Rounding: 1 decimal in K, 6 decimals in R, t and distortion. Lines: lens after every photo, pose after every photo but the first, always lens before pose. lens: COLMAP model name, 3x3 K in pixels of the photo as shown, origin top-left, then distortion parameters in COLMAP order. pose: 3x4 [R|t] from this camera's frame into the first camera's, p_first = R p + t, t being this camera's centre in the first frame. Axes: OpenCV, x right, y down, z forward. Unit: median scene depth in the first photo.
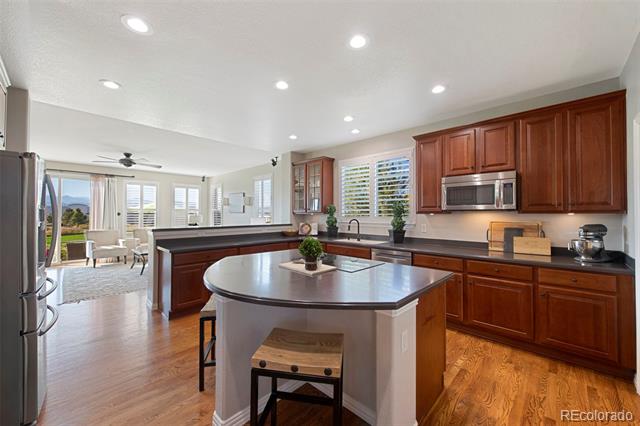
lens RADIAL K [[252.0, 0, 321.7], [0, 252.0, 212.9], [0, 0, 1]] dist [0.001014, 0.000370]
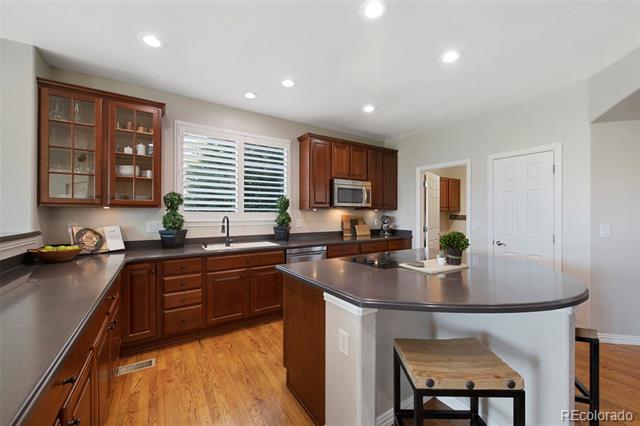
lens RADIAL K [[252.0, 0, 320.4], [0, 252.0, 211.1], [0, 0, 1]] dist [0.001014, 0.000370]
pose [[0.226168, 0.001108, 0.974088, -0.669278], [-0.010910, 0.999940, 0.001396, 0.010345], [-0.974027, -0.010943, 0.226166, 0.793716]]
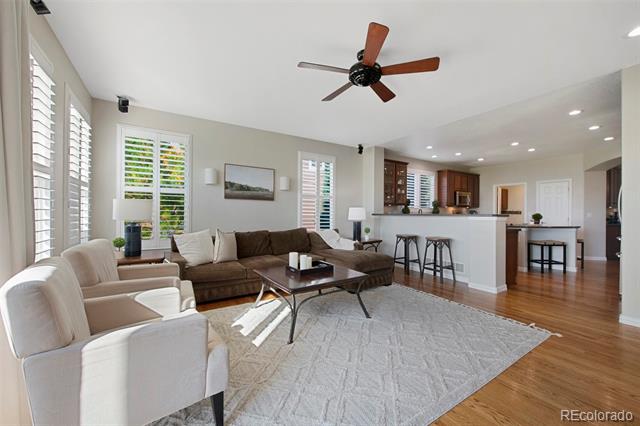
lens RADIAL K [[252.0, 0, 321.0], [0, 252.0, 213.1], [0, 0, 1]] dist [0.001014, 0.000370]
pose [[0.228928, -0.005409, 0.973428, -2.075151], [-0.014278, 0.999858, 0.008913, 0.057472], [-0.973339, -0.015940, 0.228819, 1.680054]]
